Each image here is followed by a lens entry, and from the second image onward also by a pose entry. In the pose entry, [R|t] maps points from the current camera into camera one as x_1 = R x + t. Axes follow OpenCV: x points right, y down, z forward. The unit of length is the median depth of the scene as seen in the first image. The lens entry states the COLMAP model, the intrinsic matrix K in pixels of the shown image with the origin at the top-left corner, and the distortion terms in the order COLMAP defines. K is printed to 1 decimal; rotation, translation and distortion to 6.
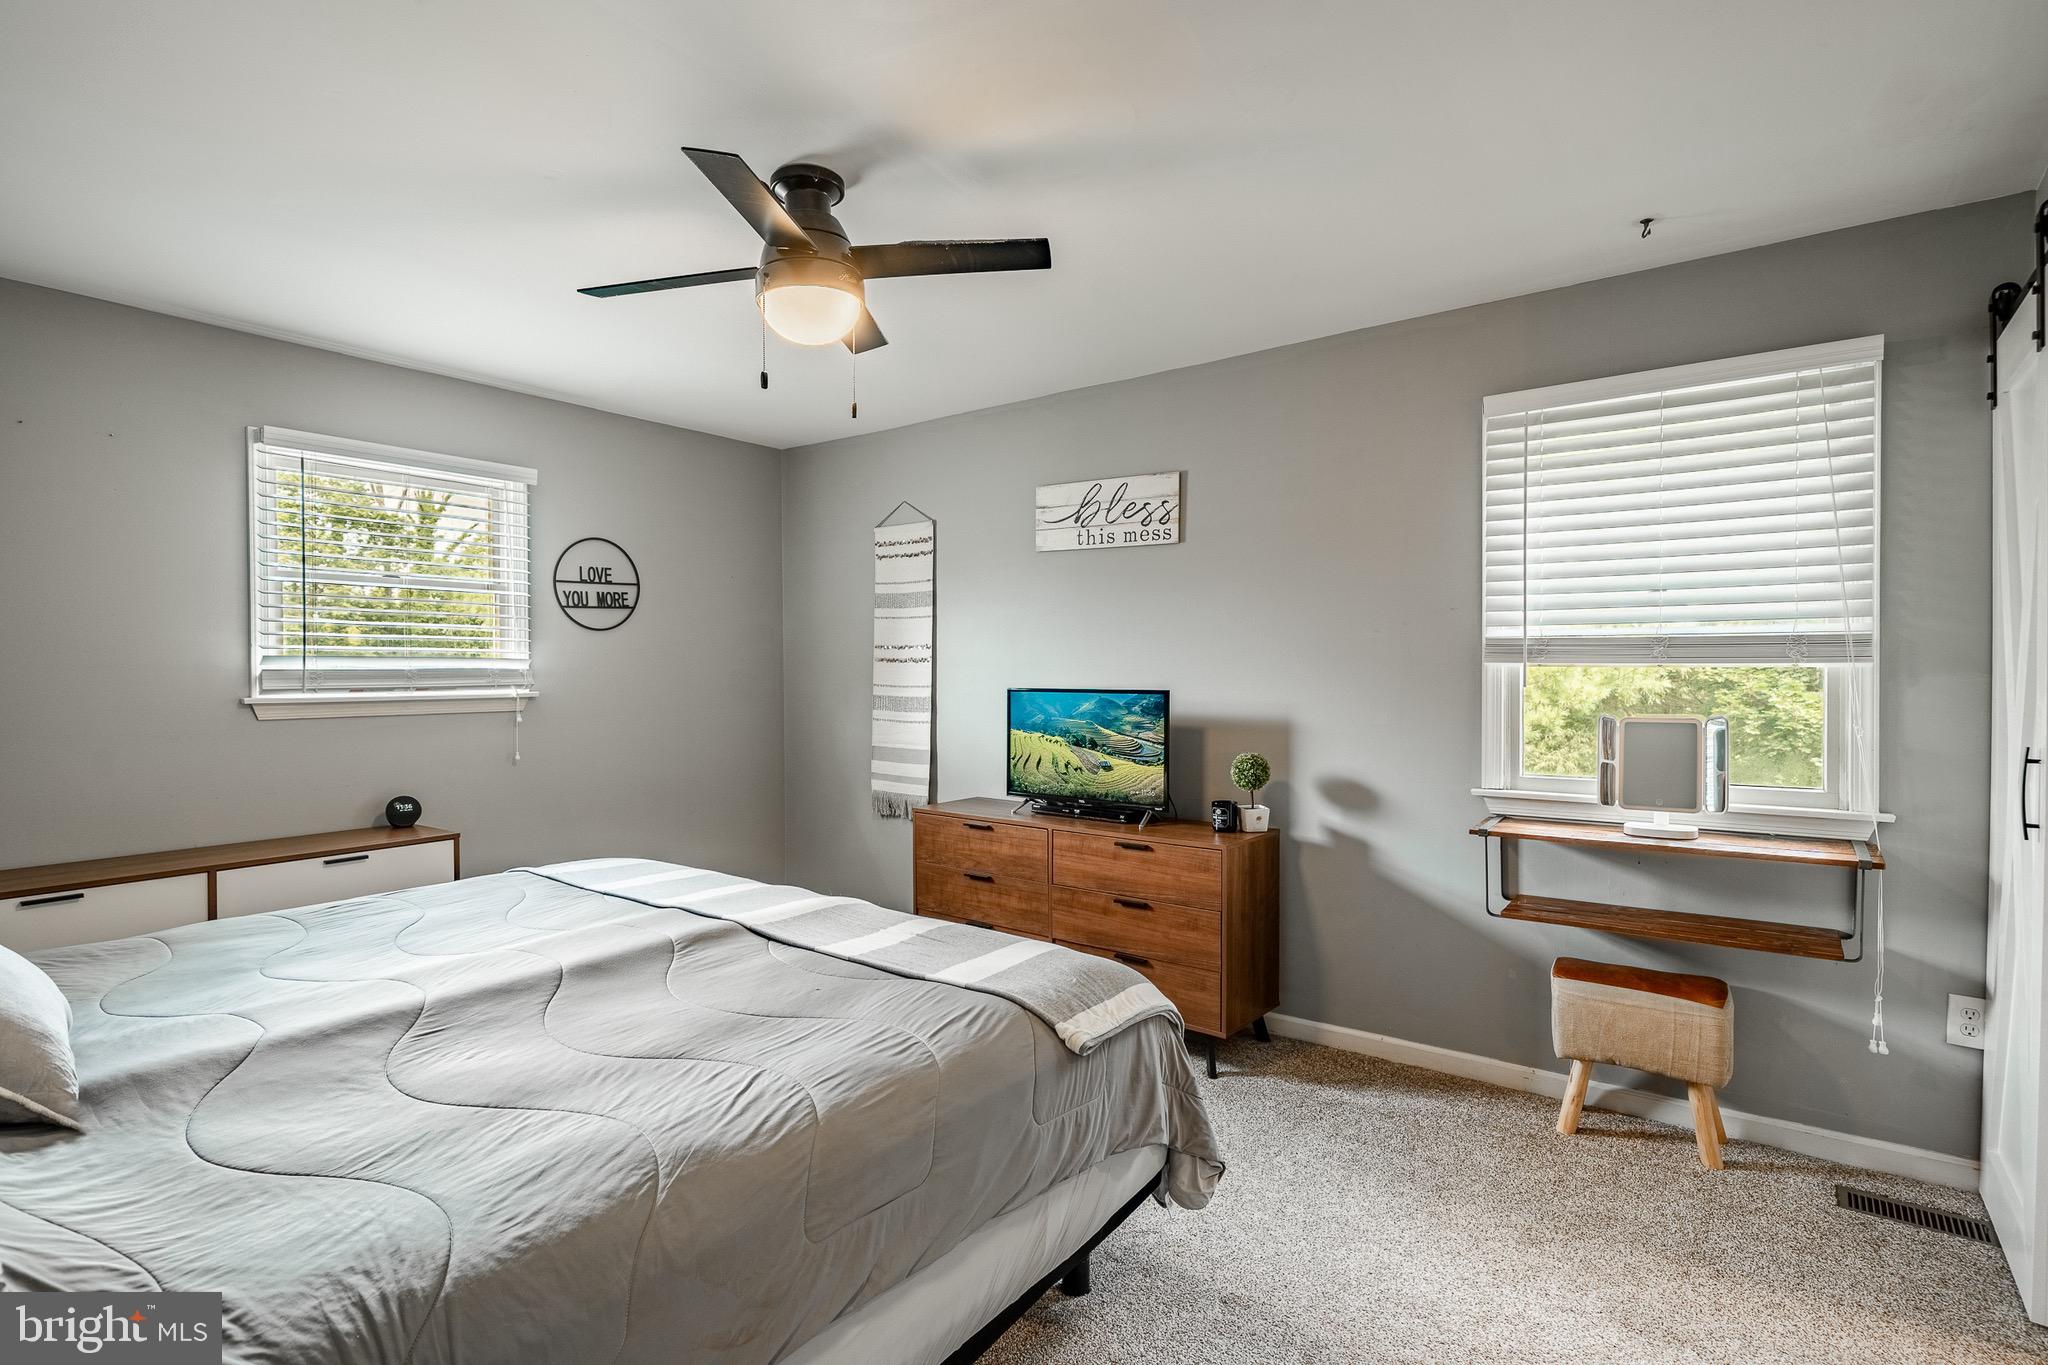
lens RADIAL K [[967.6, 0, 1010.9], [0, 967.6, 681.2], [0, 0, 1]] dist [-0.000605, 0.000214]
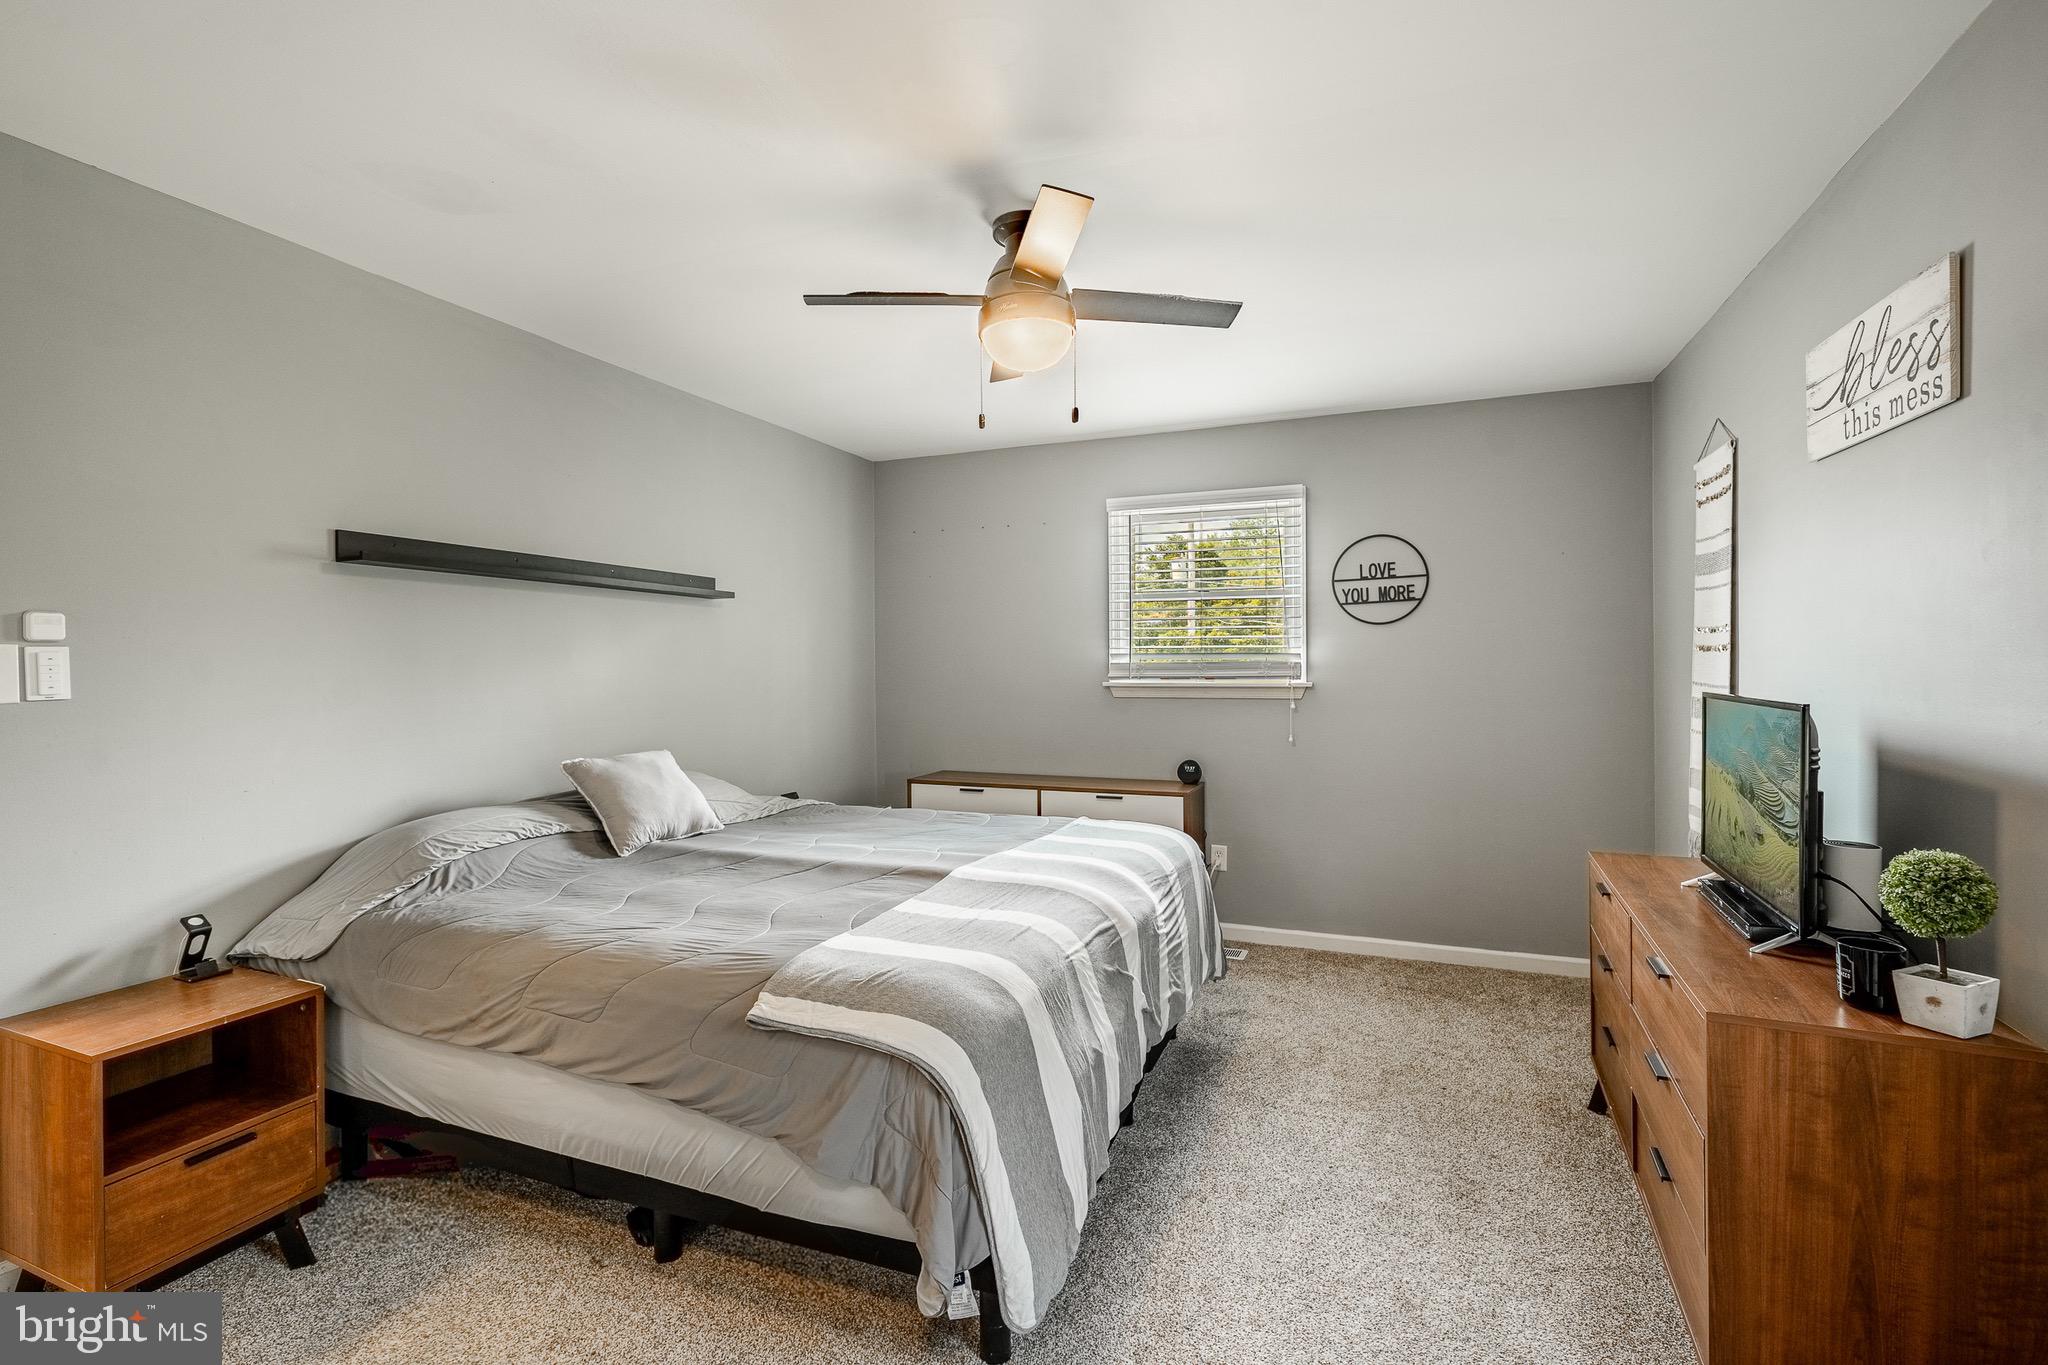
lens RADIAL K [[911.2, 0, 1007.8], [0, 911.2, 672.1], [0, 0, 1]] dist [-0.000336, 0.000541]
pose [[0.271283, 0.010613, -0.962441, 0.423656], [-0.006638, 0.999936, 0.009156, -0.008126], [0.962477, 0.003904, 0.271336, 0.373254]]
